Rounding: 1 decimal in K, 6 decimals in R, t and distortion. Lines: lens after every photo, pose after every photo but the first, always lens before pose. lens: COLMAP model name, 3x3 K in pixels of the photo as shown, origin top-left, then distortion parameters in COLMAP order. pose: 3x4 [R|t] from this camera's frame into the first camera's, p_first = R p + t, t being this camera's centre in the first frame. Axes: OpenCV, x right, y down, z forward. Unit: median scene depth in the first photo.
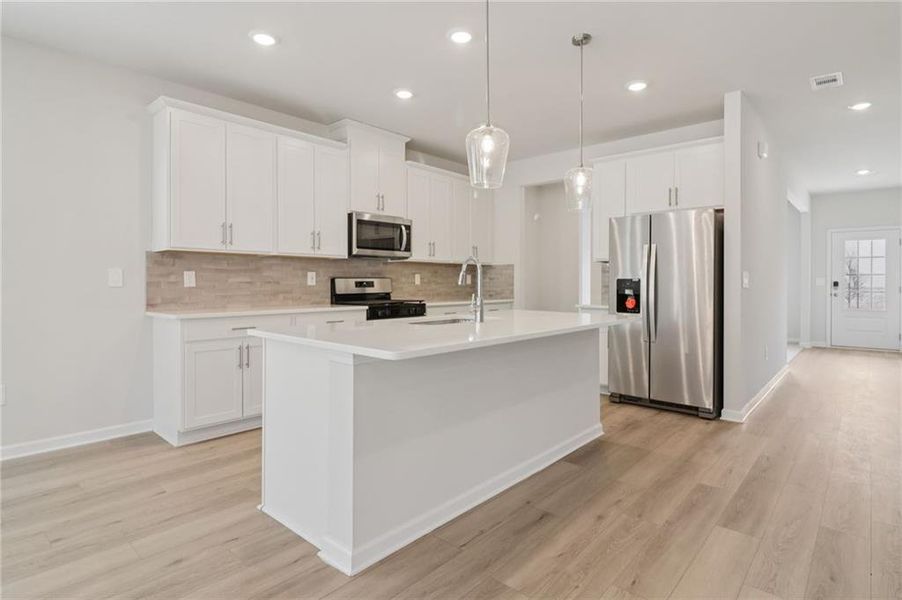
lens RADIAL K [[456.8, 0, 452.8], [0, 456.8, 284.9], [0, 0, 1]] dist [0.011048, -0.000003]
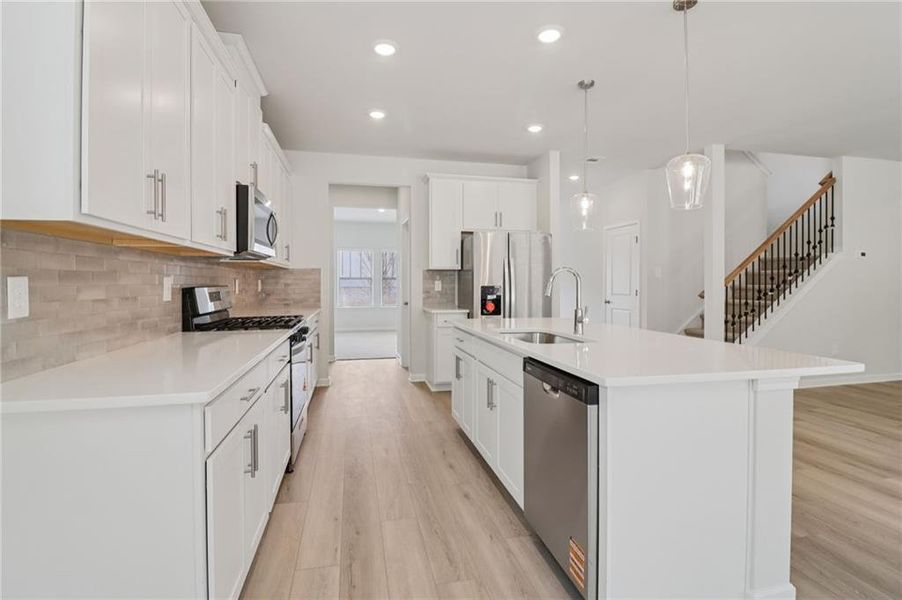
lens RADIAL K [[426.7, 0, 447.9], [0, 426.7, 286.0], [0, 0, 1]] dist [-0.012442, -0.000482]
pose [[0.592551, -0.007394, 0.805499, -0.550529], [0.006479, 0.999969, 0.004413, -0.018628], [-0.805507, 0.002604, 0.592580, 0.438927]]
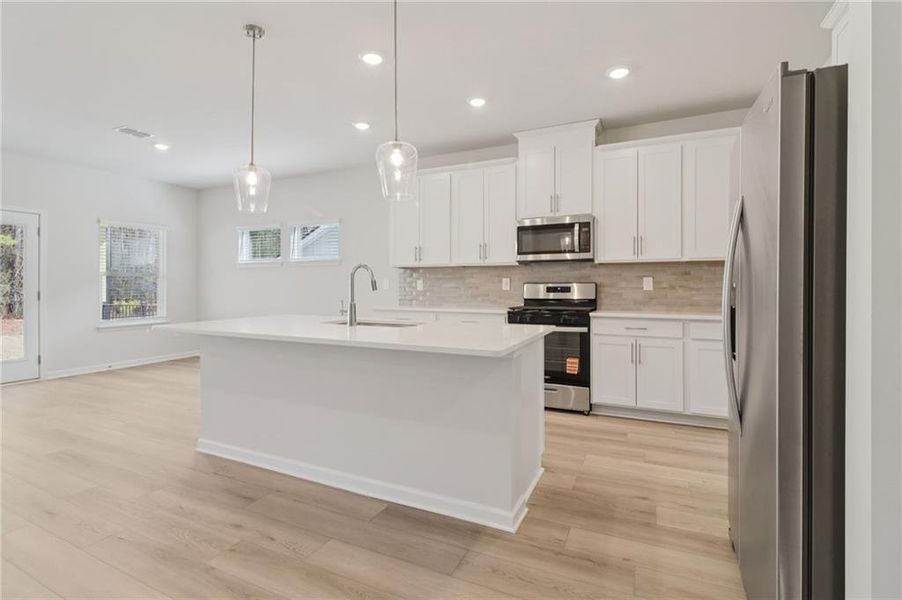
lens RADIAL K [[424.3, 0, 463.5], [0, 424.3, 287.8], [0, 0, 1]] dist [-0.002151, -0.000324]
pose [[0.302375, 0.005044, -0.953176, 0.692254], [-0.004603, 0.999982, 0.003831, -0.008571], [0.953178, 0.003229, 0.302393, 0.611950]]
